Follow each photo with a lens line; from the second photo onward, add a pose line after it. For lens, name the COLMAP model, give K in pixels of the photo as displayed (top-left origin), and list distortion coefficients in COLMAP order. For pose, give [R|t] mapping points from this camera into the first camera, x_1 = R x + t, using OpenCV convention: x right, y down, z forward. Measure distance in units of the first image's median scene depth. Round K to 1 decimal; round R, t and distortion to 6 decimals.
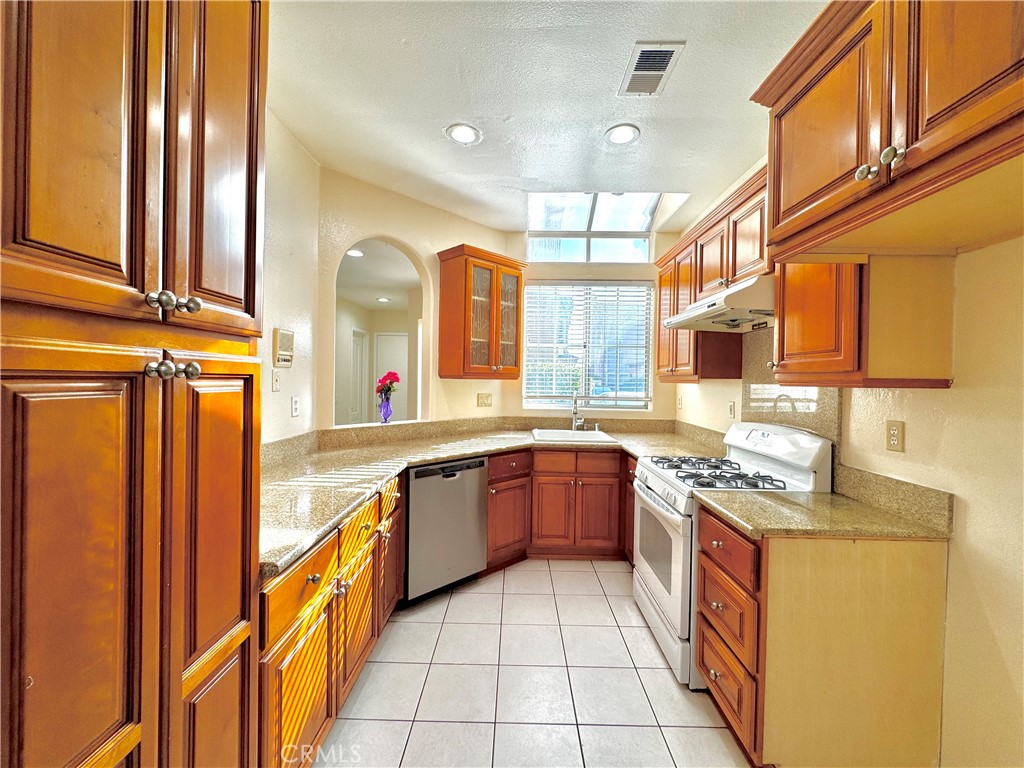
lens RADIAL K [[409.3, 0, 510.3], [0, 409.3, 380.7], [0, 0, 1]] dist [-0.002520, 0.000499]
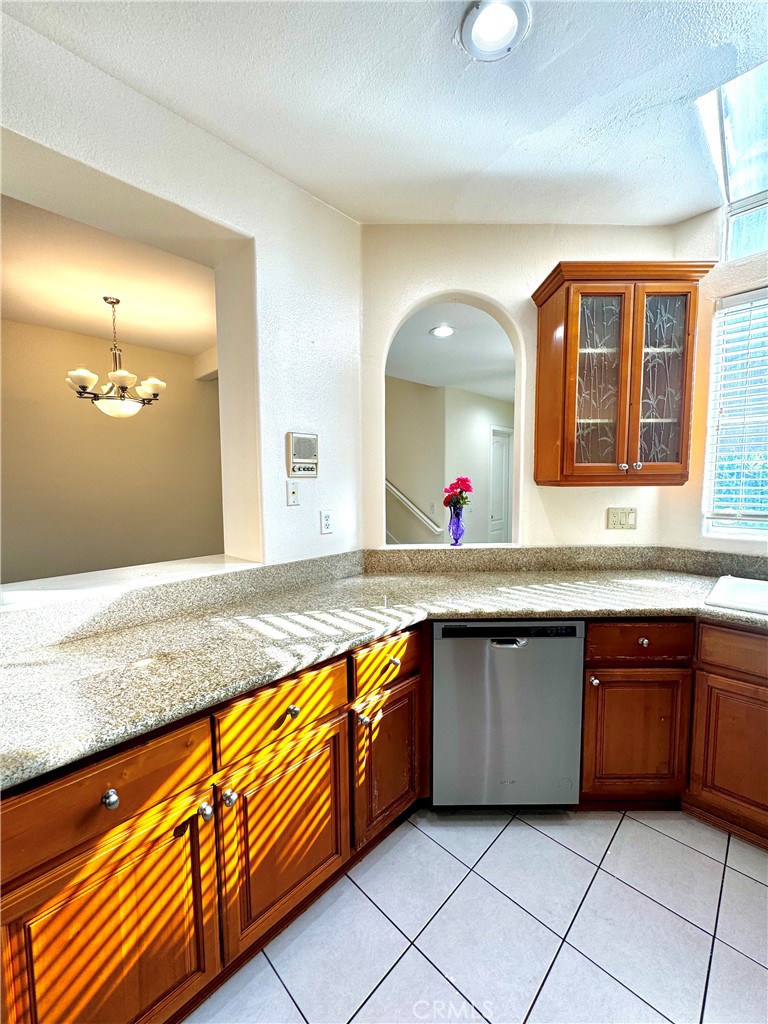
lens RADIAL K [[409.3, 0, 385.5], [0, 409.3, 511.2], [0, 0, 1]] dist [-0.002520, 0.000499]
pose [[0.724214, 0.033447, -0.688764, 0.124889], [0.013801, 0.997920, 0.062971, -0.009963], [0.689437, -0.055110, 0.722246, 0.363064]]
